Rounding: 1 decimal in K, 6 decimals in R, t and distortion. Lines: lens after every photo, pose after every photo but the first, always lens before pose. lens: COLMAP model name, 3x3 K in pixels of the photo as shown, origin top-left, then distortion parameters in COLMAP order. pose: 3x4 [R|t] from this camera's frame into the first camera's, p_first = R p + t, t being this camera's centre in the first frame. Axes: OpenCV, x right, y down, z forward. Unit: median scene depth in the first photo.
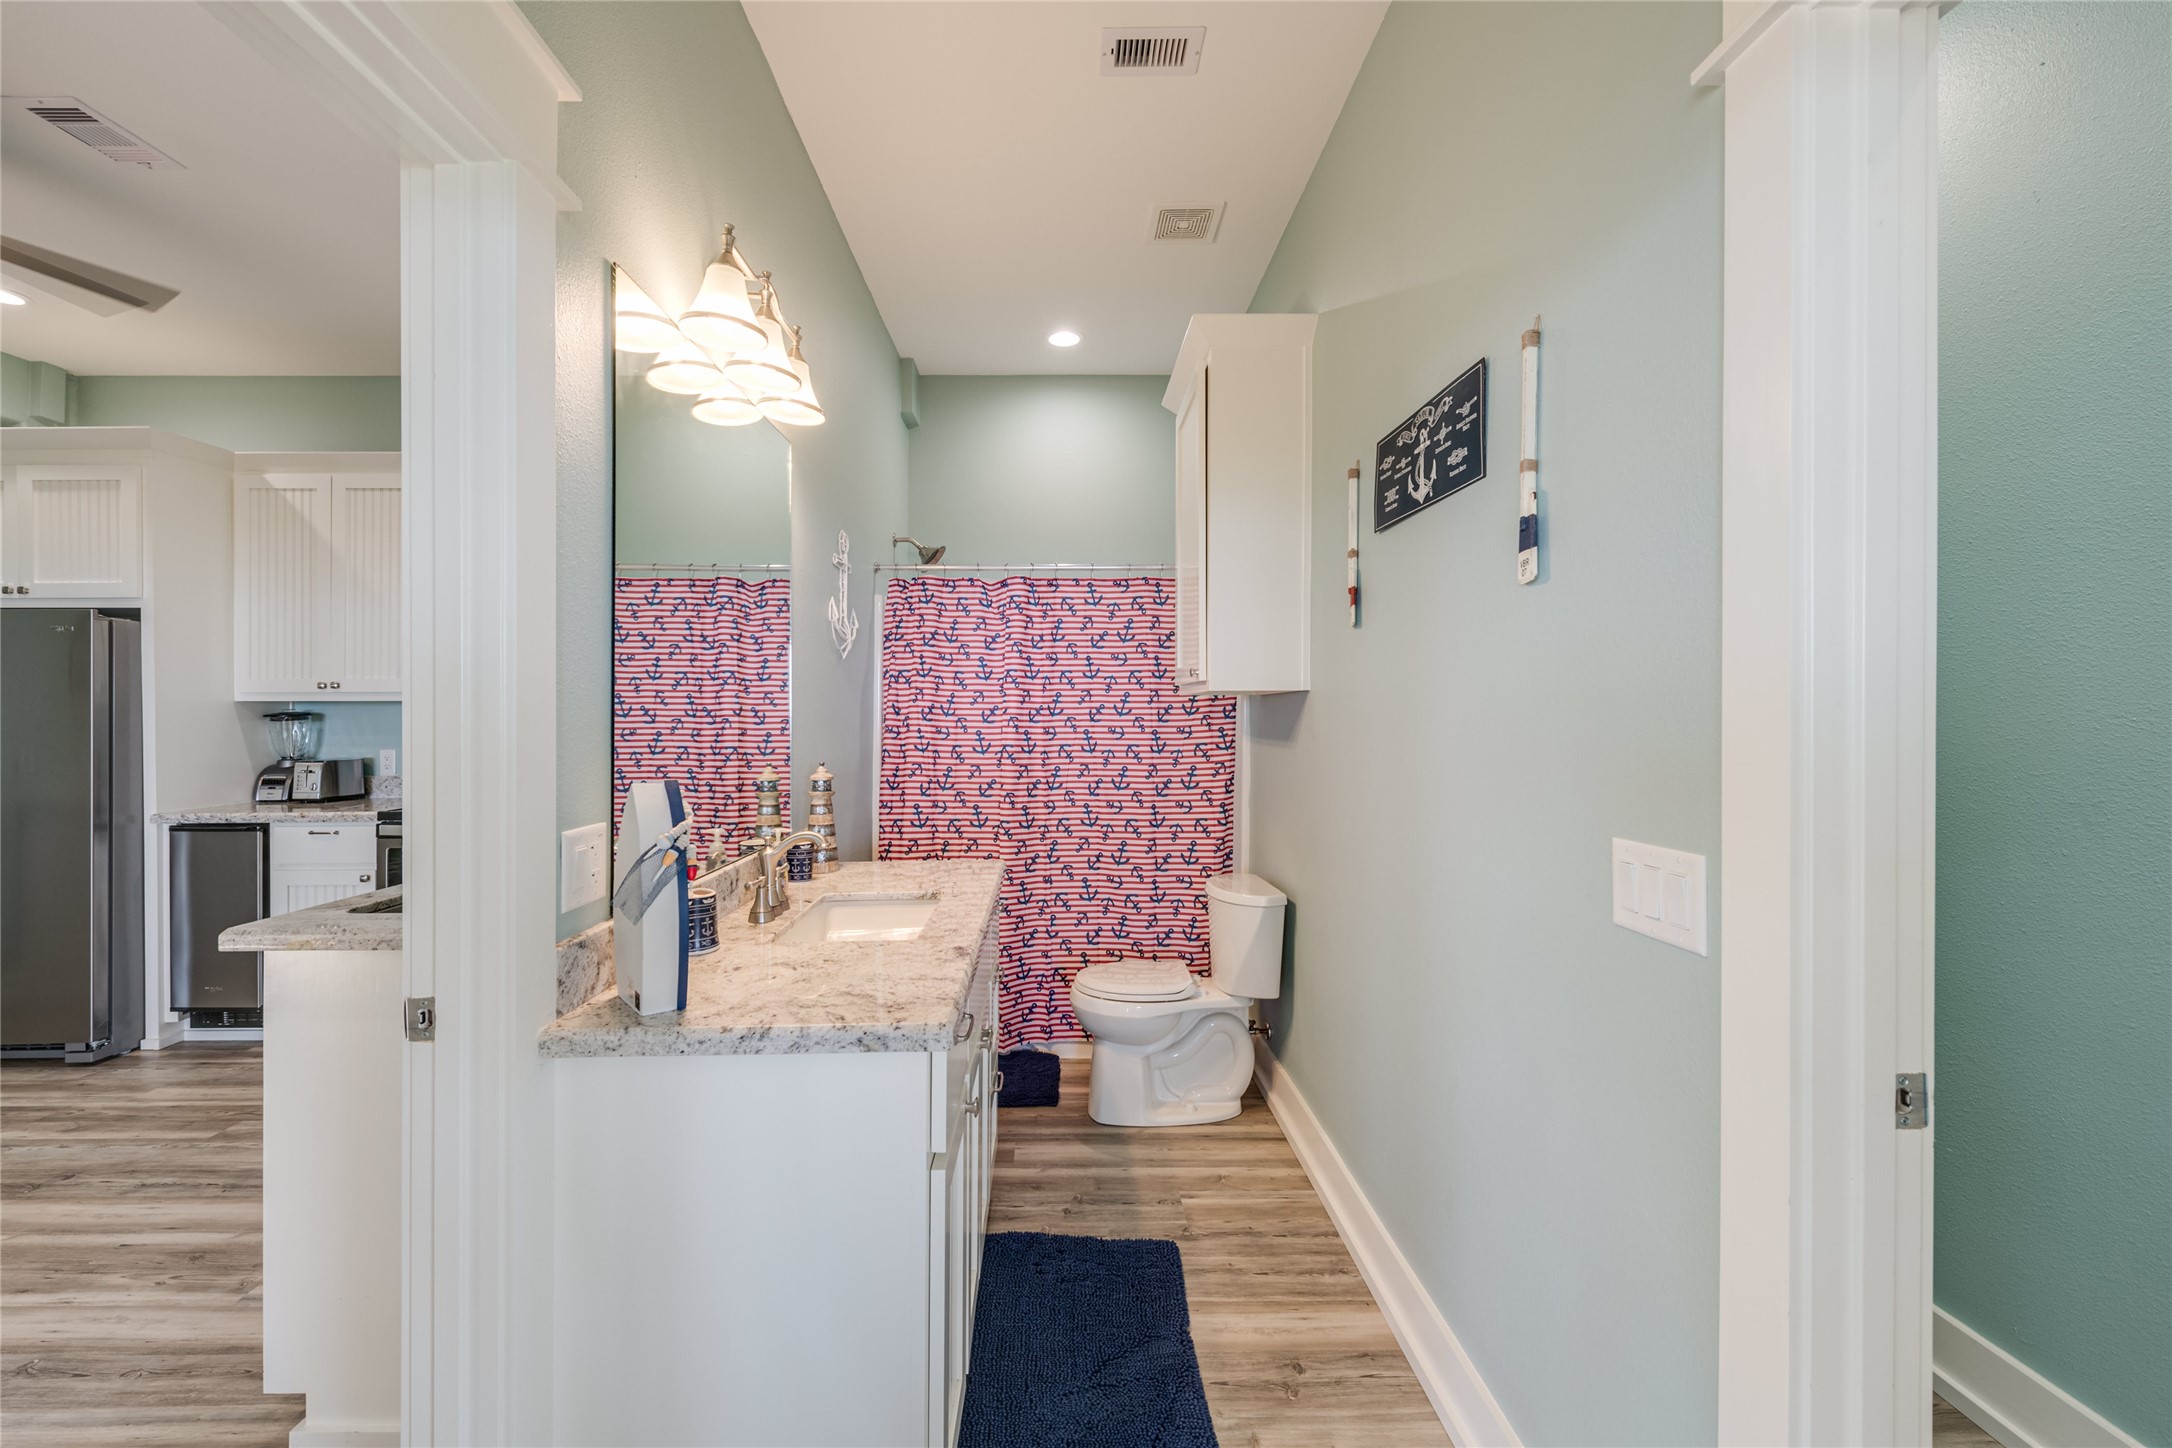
lens RADIAL K [[888.0, 0, 1078.5], [0, 888.0, 719.3], [0, 0, 1]] dist [-0.001548, -0.000425]
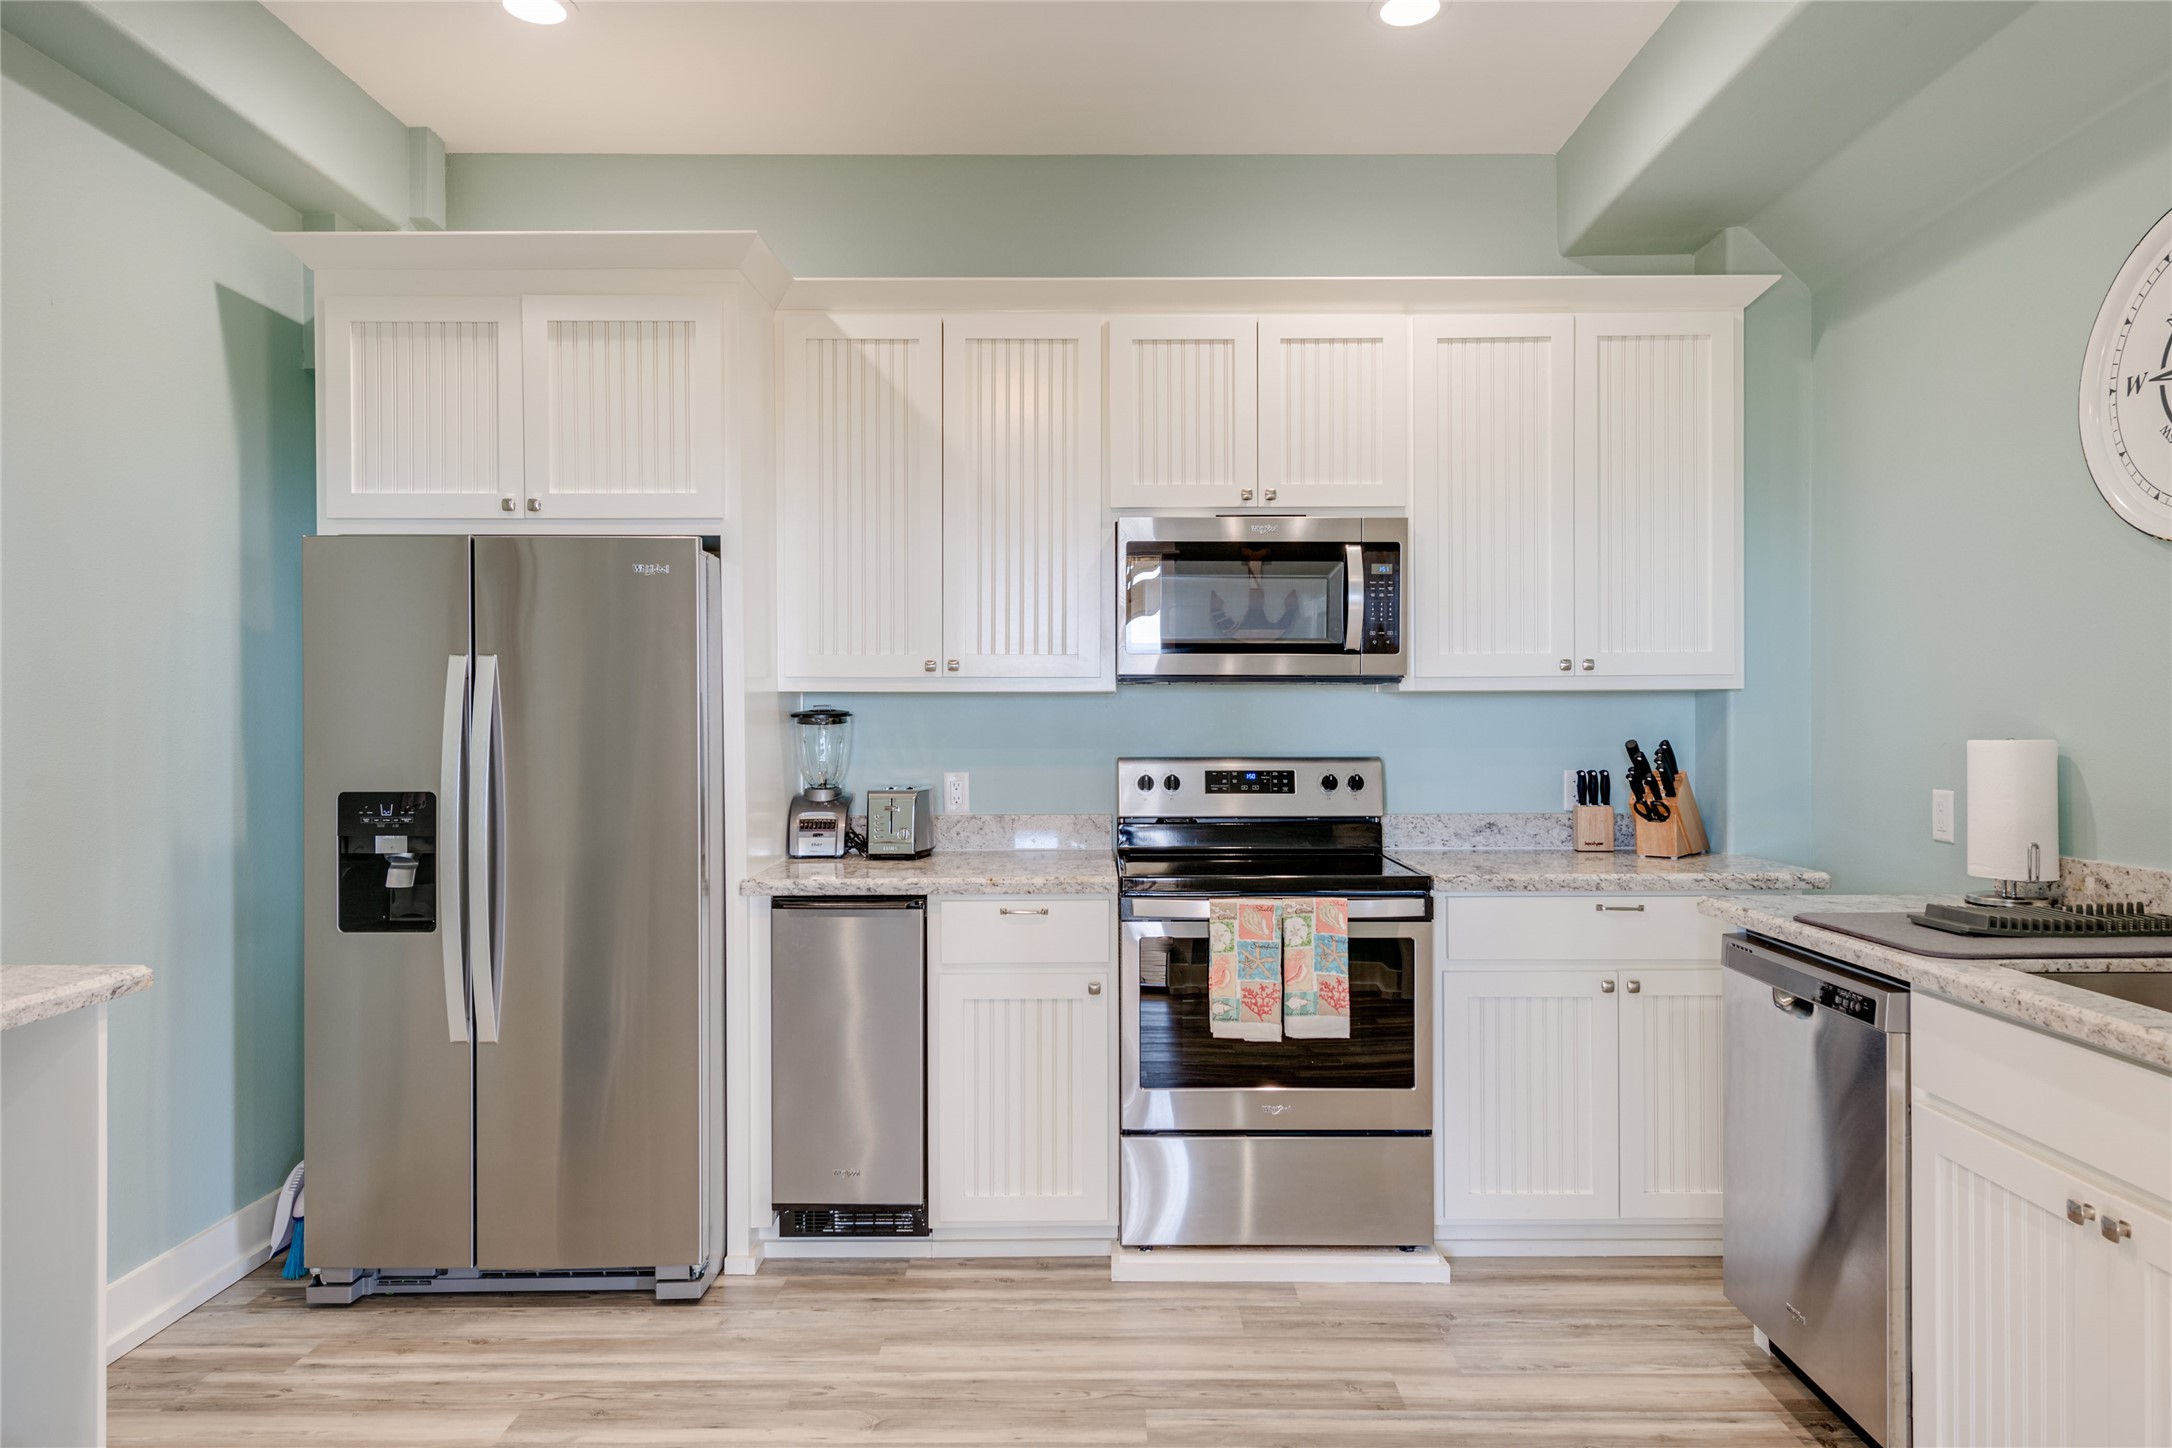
lens RADIAL K [[1380.3, 0, 1087.7], [0, 1380.3, 711.0], [0, 0, 1]] dist [-0.003583, -0.001940]
pose [[0.999978, 0.006500, -0.001403, -0.800644], [-0.006497, 0.999977, 0.001935, -0.010998], [0.001416, -0.001926, 0.999997, 0.067165]]
